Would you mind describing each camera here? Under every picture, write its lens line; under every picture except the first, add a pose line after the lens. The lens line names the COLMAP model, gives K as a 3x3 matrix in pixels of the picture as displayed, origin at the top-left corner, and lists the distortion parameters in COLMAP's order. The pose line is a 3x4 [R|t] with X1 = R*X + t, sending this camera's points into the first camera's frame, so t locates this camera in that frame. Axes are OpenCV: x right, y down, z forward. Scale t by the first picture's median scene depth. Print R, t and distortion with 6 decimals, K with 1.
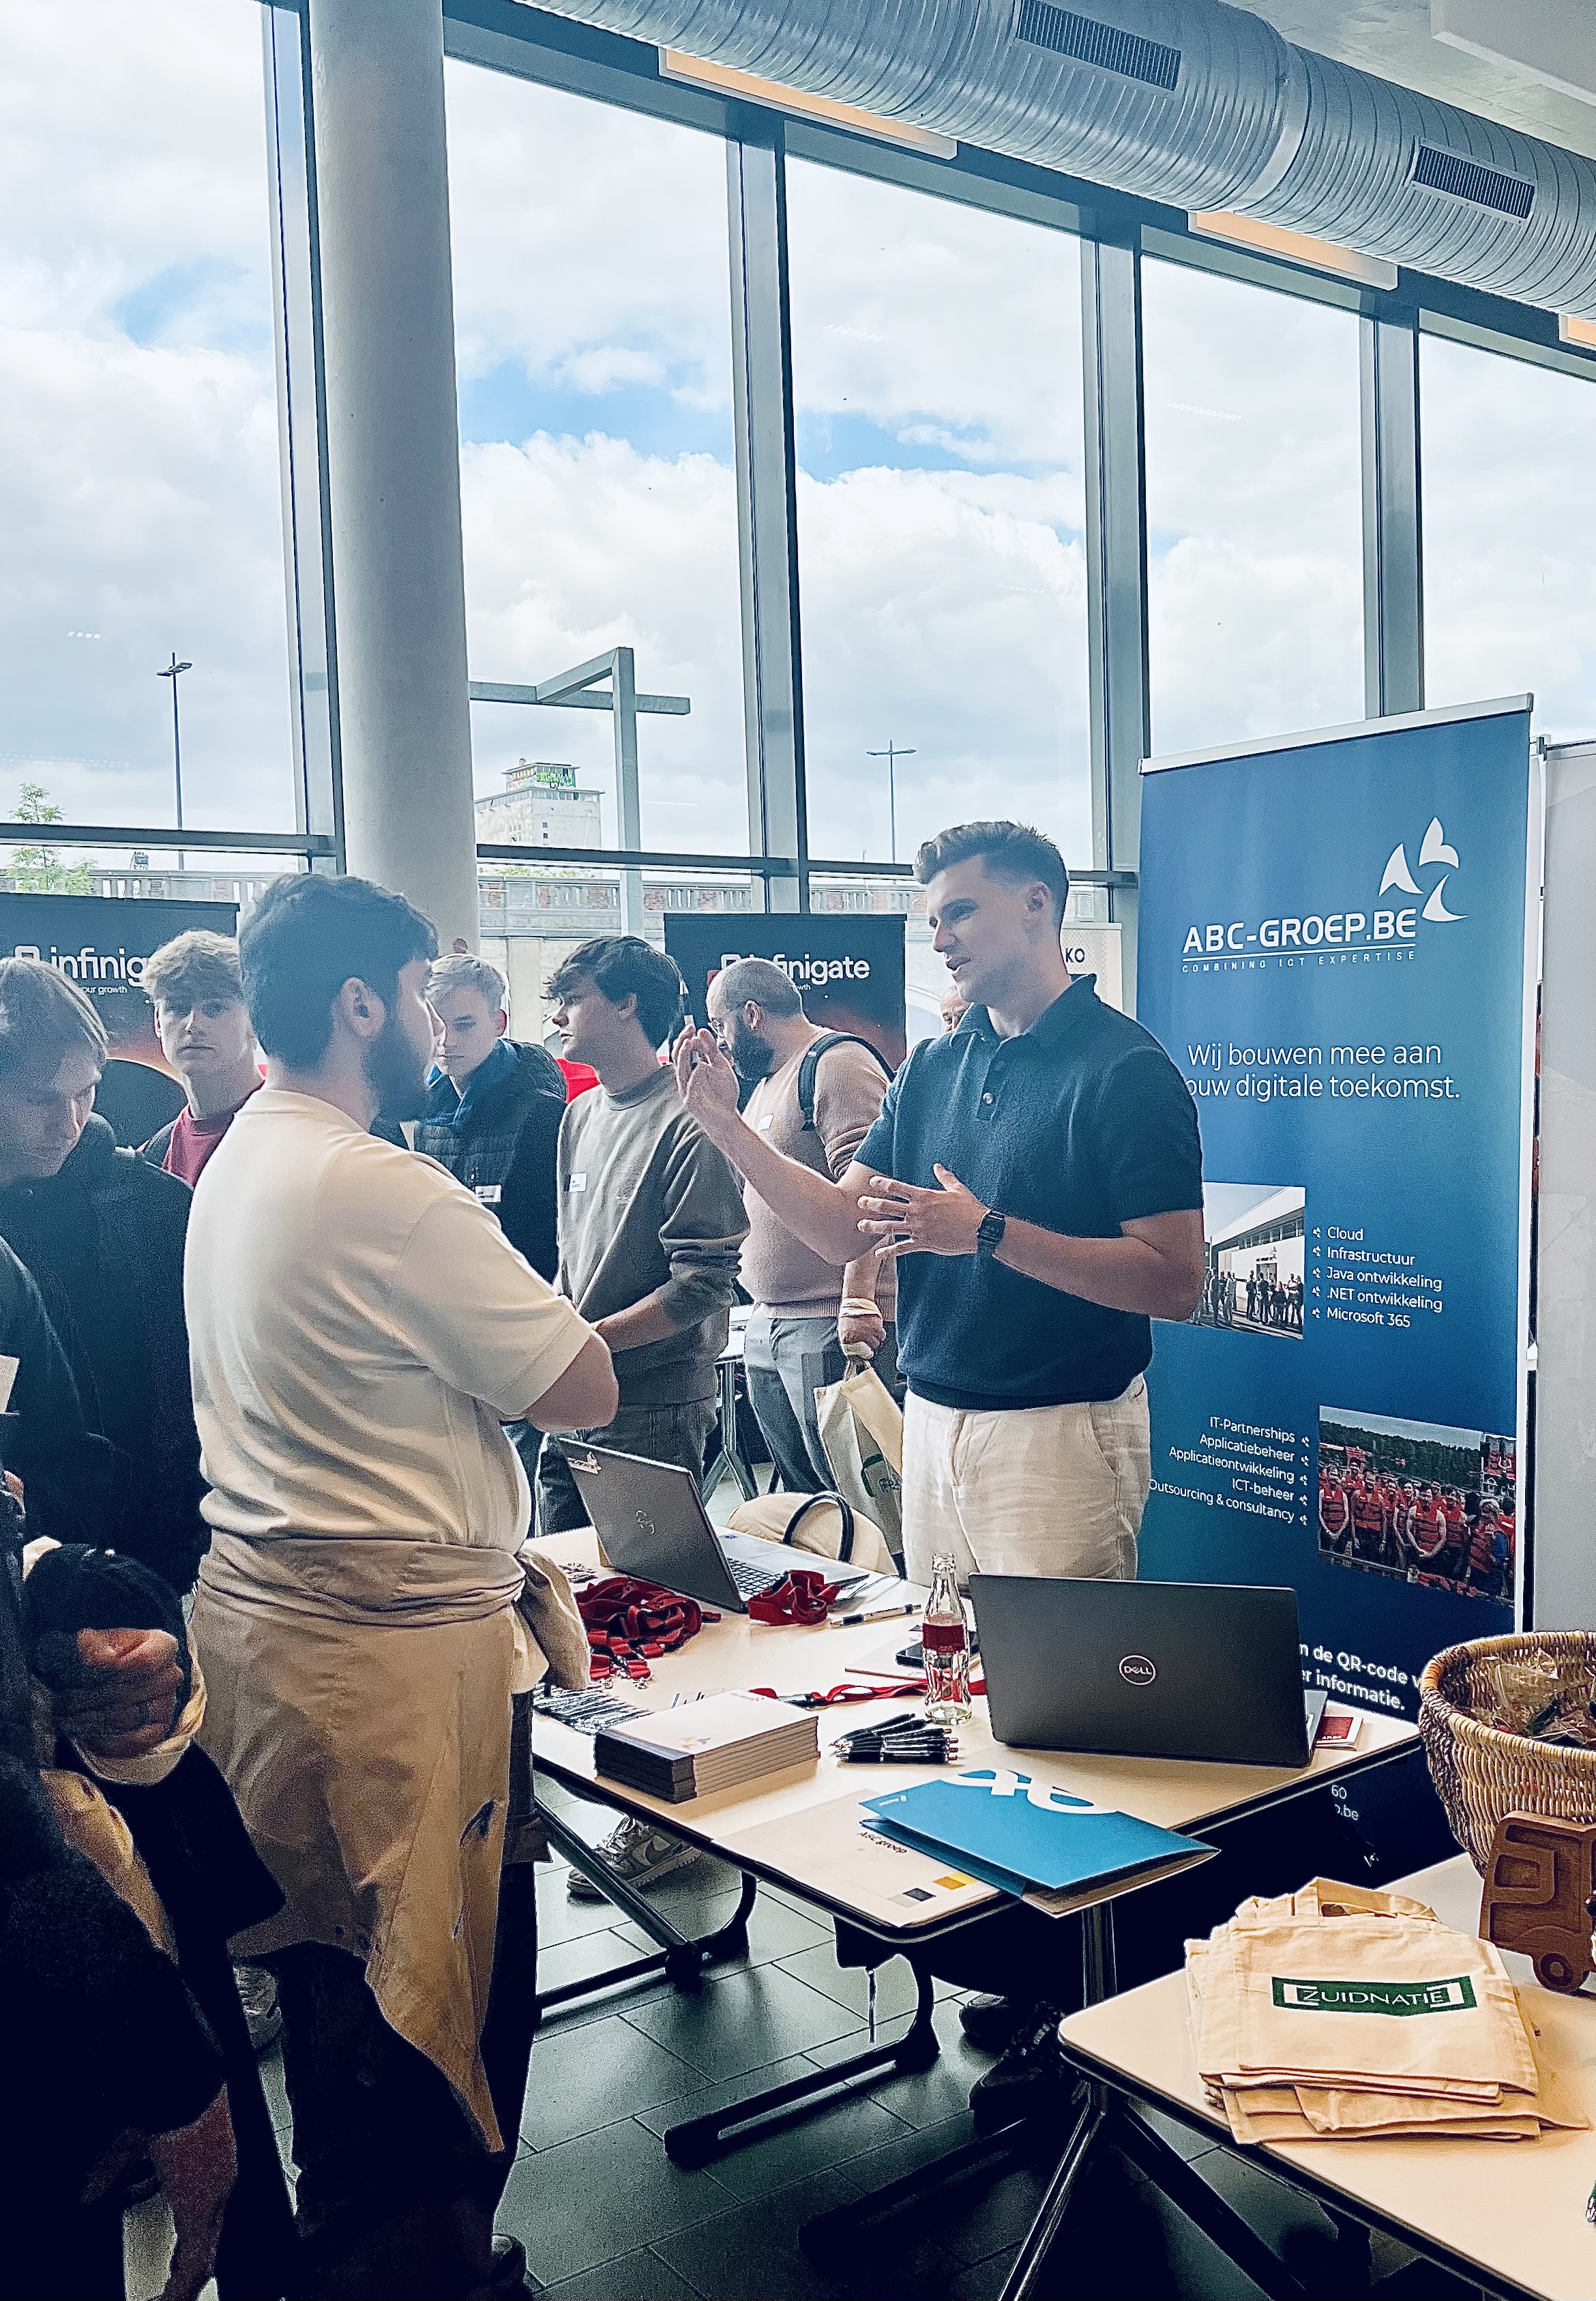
lens RADIAL K [[2044.2, 0, 798.0], [0, 2044.2, 1150.5], [0, 0, 1]] dist [0.005250, -0.000493]
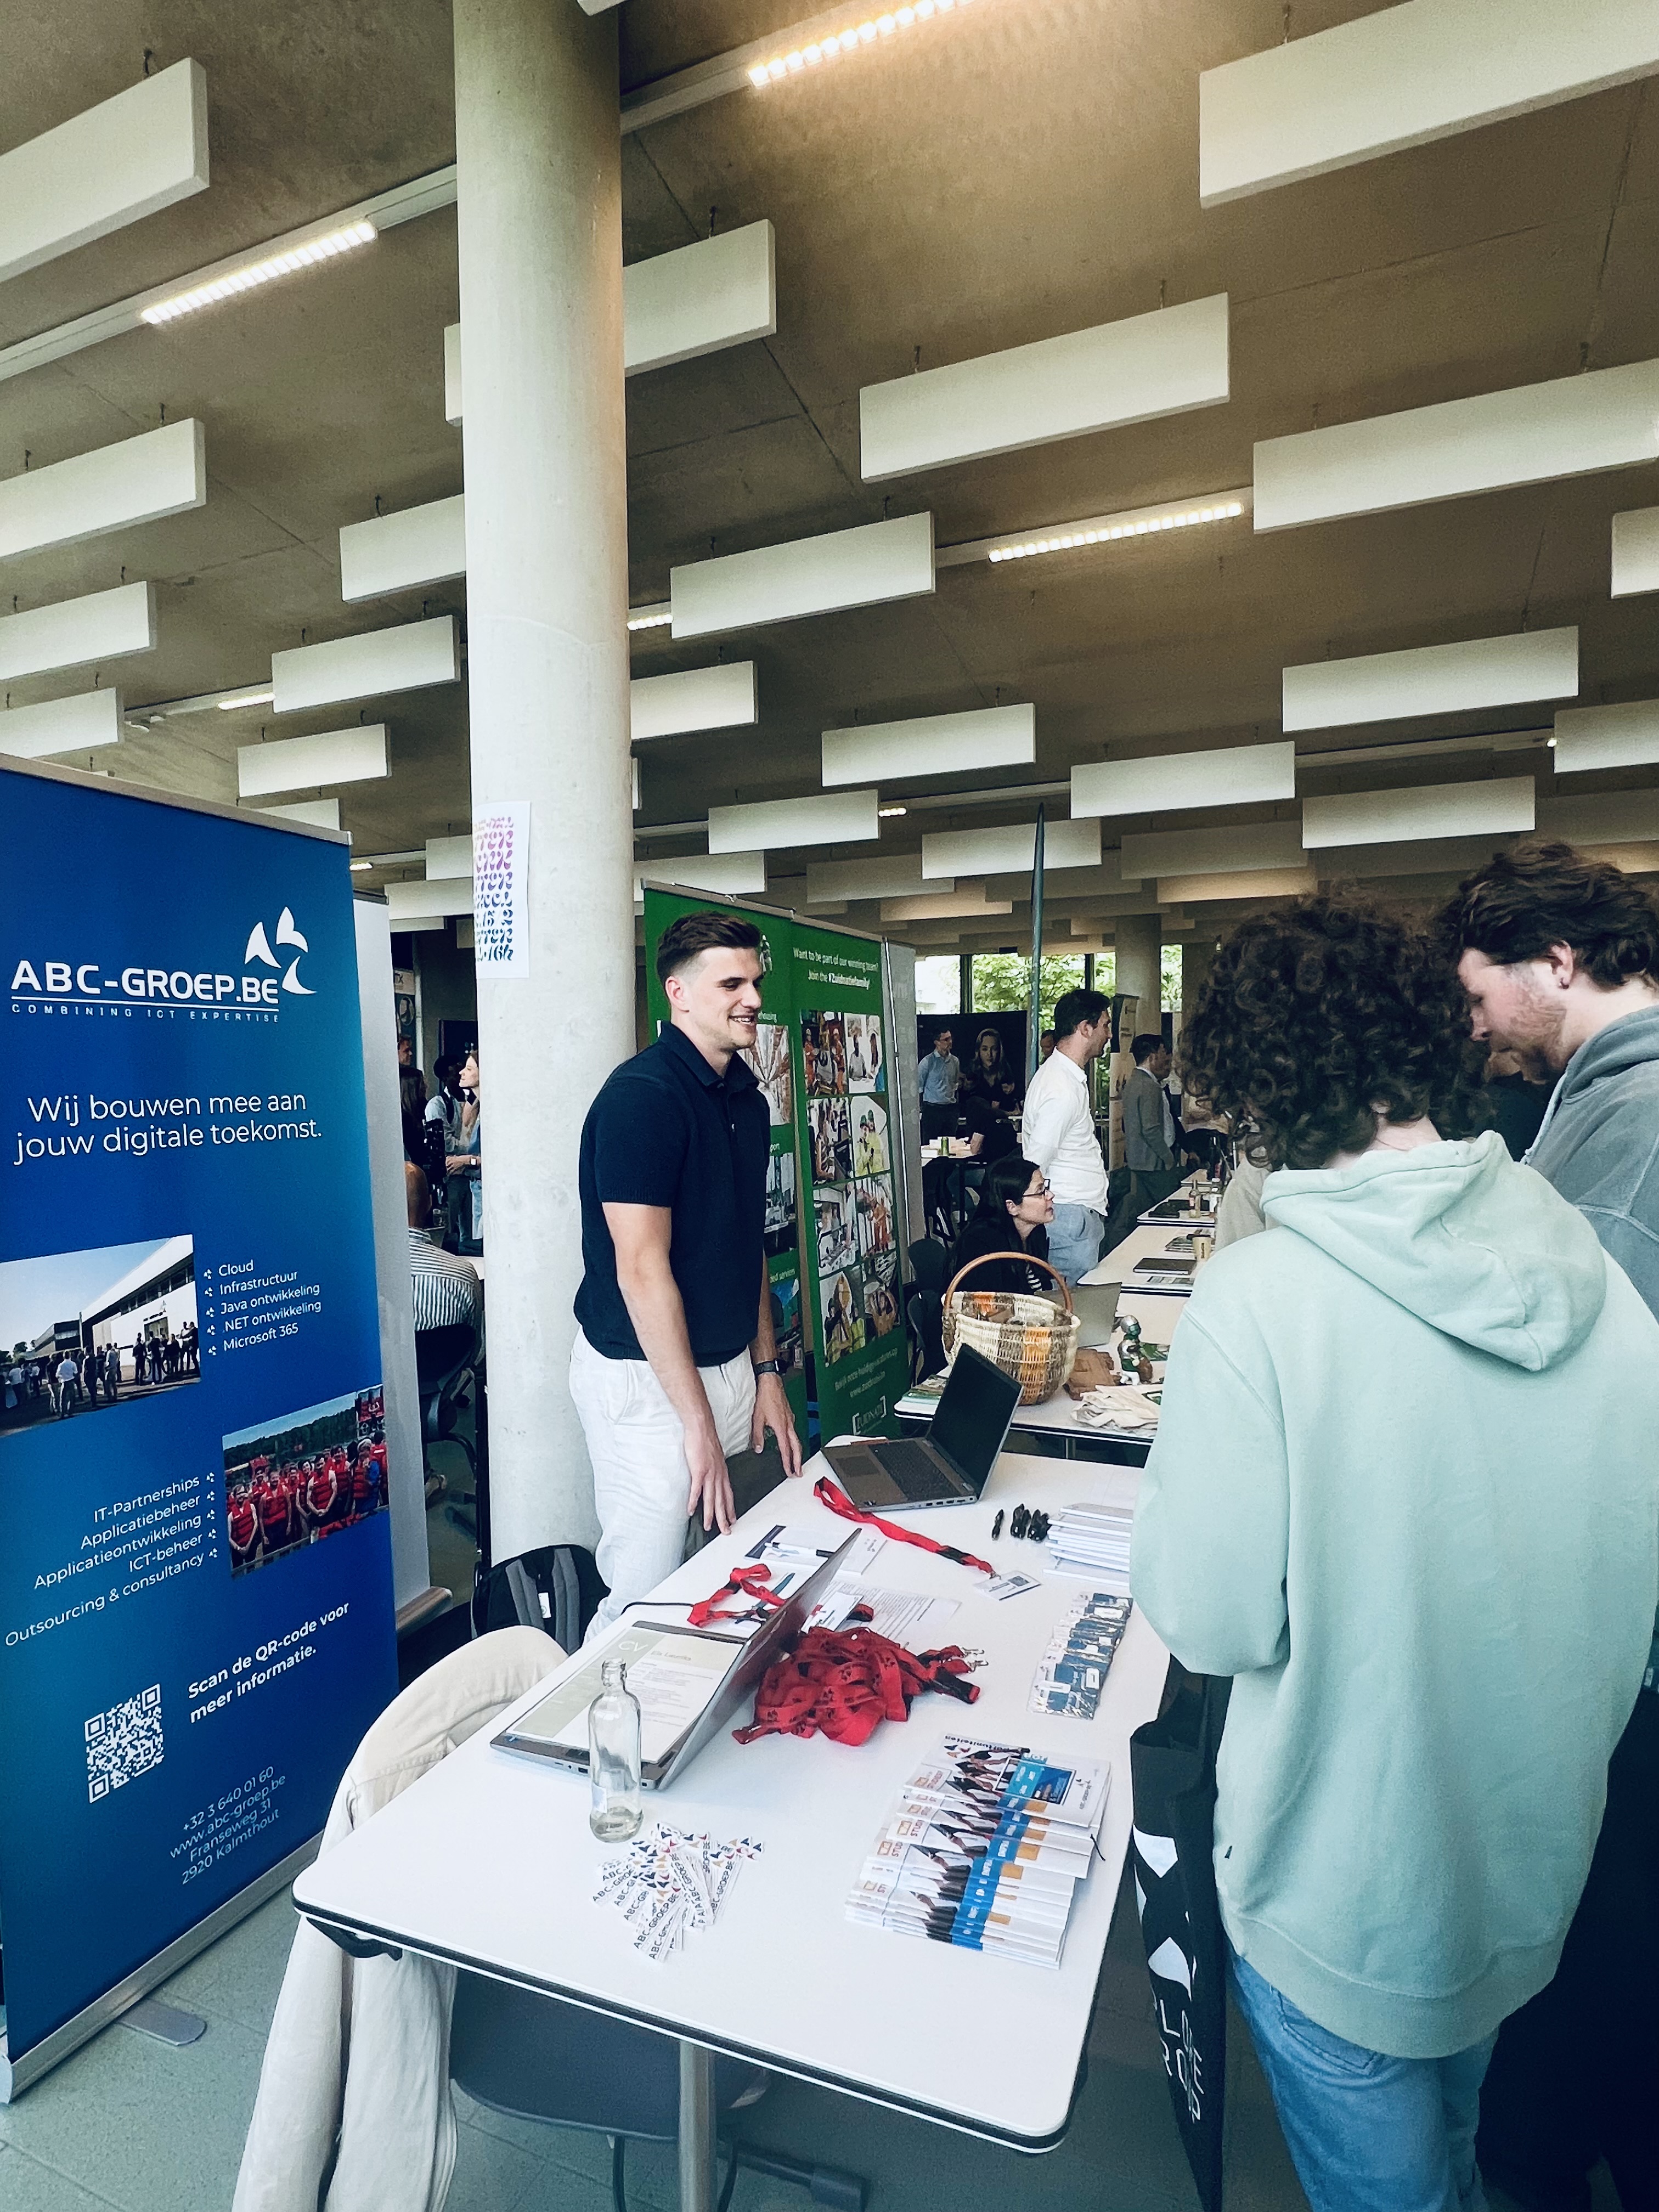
lens RADIAL K [[1173.0, 0, 829.5], [0, 1173.0, 1106.0], [0, 0, 1]] dist [-0.001565, -0.000239]
pose [[-0.501897, -0.007157, 0.864898, -0.426071], [0.057451, 0.997482, 0.041592, -0.052862], [-0.863017, 0.070564, -0.500222, 1.022852]]
